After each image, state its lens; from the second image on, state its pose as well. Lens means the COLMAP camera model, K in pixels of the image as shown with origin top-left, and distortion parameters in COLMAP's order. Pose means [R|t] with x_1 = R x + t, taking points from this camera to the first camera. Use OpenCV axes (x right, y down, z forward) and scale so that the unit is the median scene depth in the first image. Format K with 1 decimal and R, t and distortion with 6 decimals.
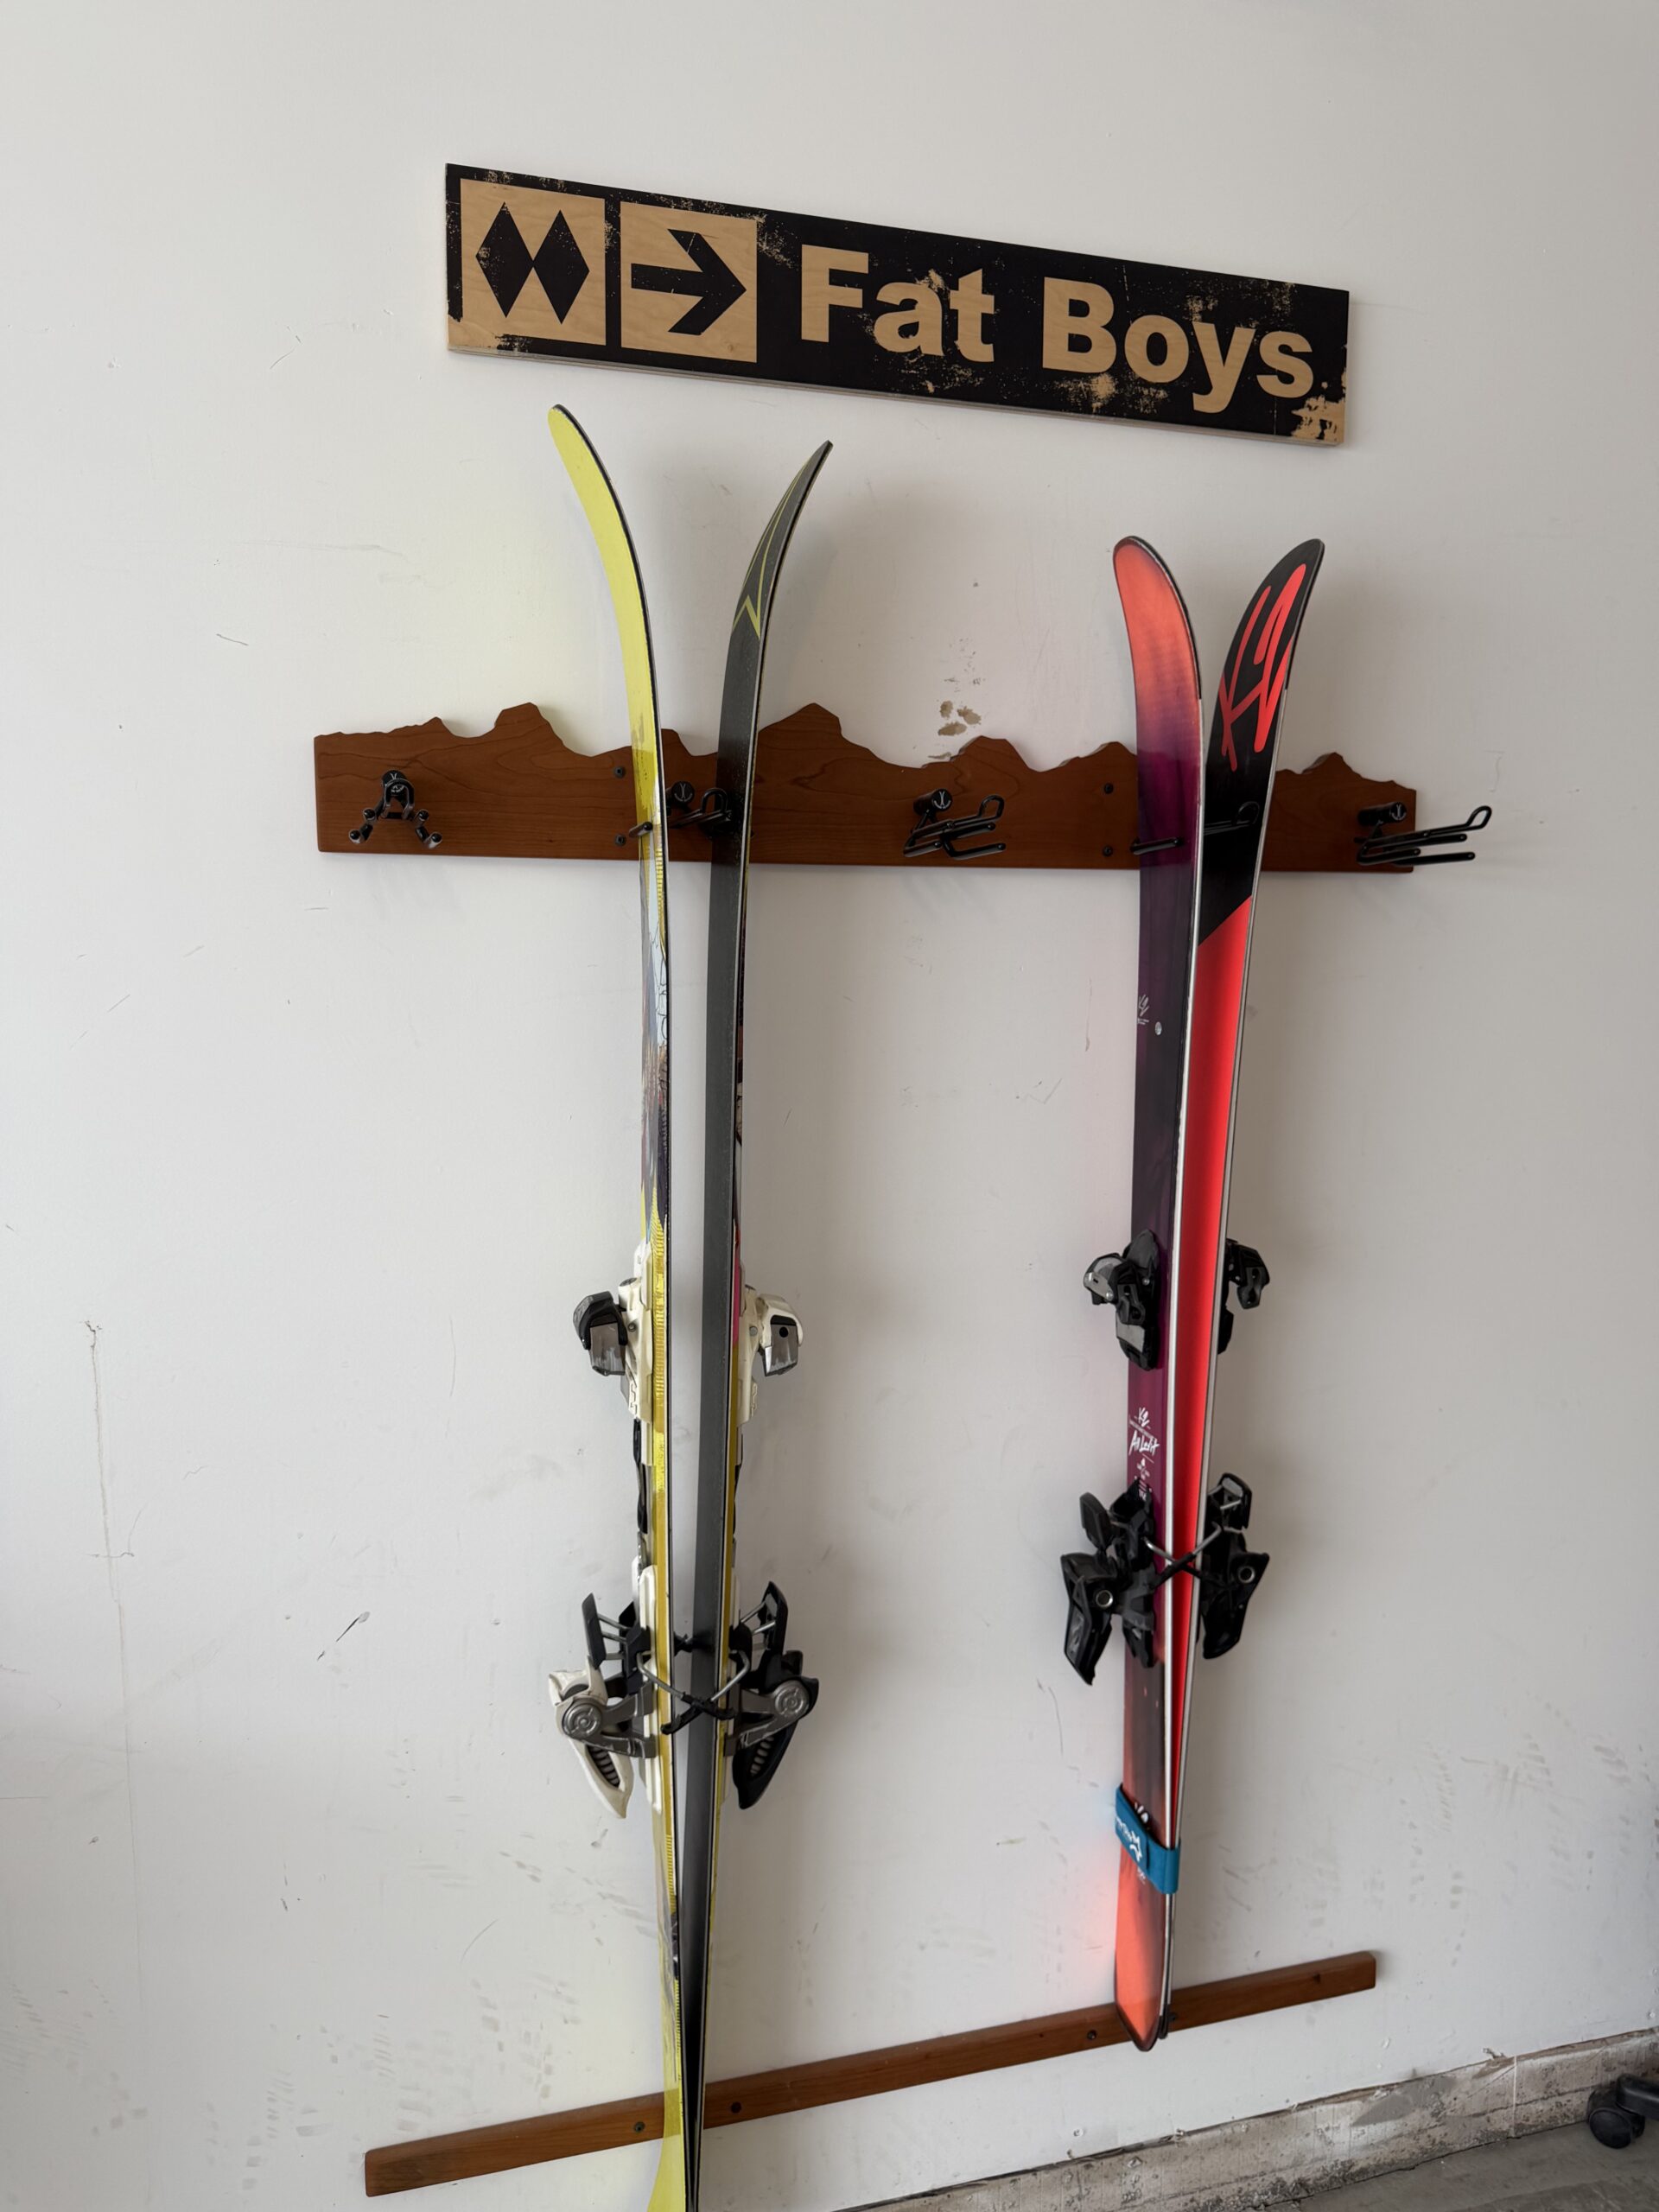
lens RADIAL K [[1557.8, 0, 812.3], [0, 1557.8, 1104.6], [0, 0, 1]] dist [0.013182, -0.019319]
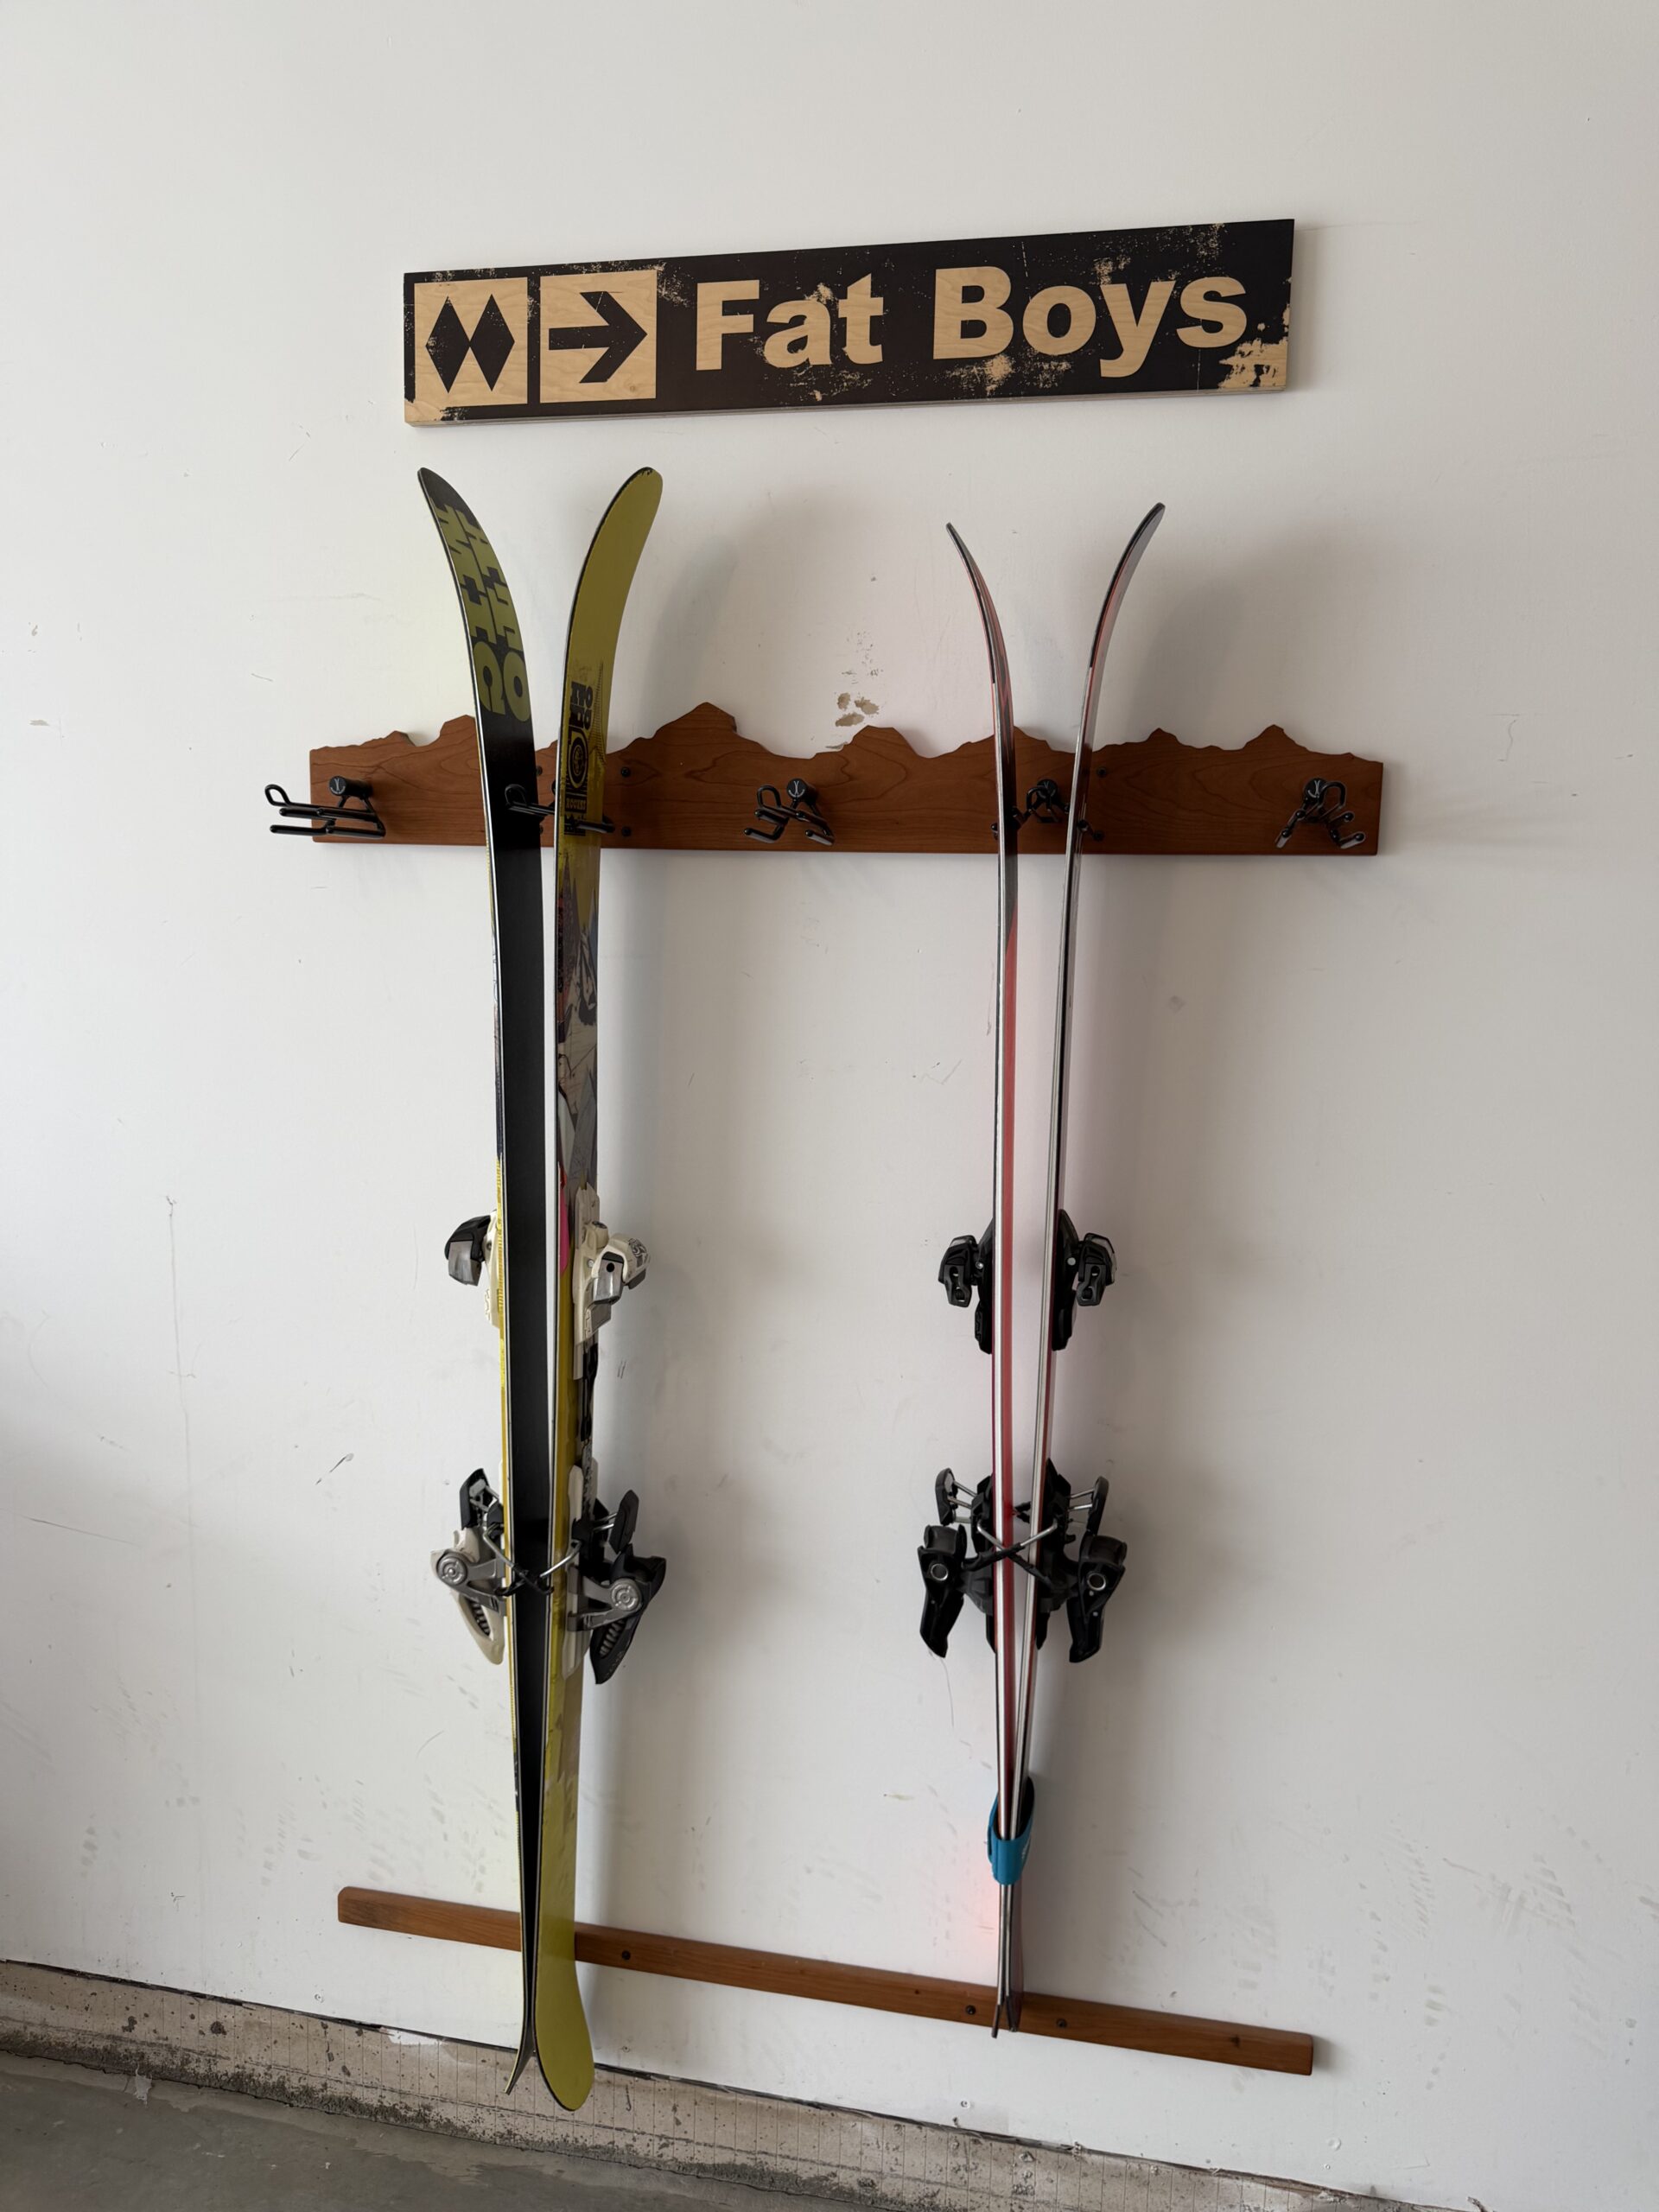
lens RADIAL K [[1557.8, 0, 847.6], [0, 1557.8, 1112.9], [0, 0, 1]] dist [0.013182, -0.019319]
pose [[0.886962, 0.070606, -0.456413, 0.581280], [-0.064690, 0.997496, 0.028596, -0.007176], [0.457289, 0.004162, 0.889308, 0.069479]]
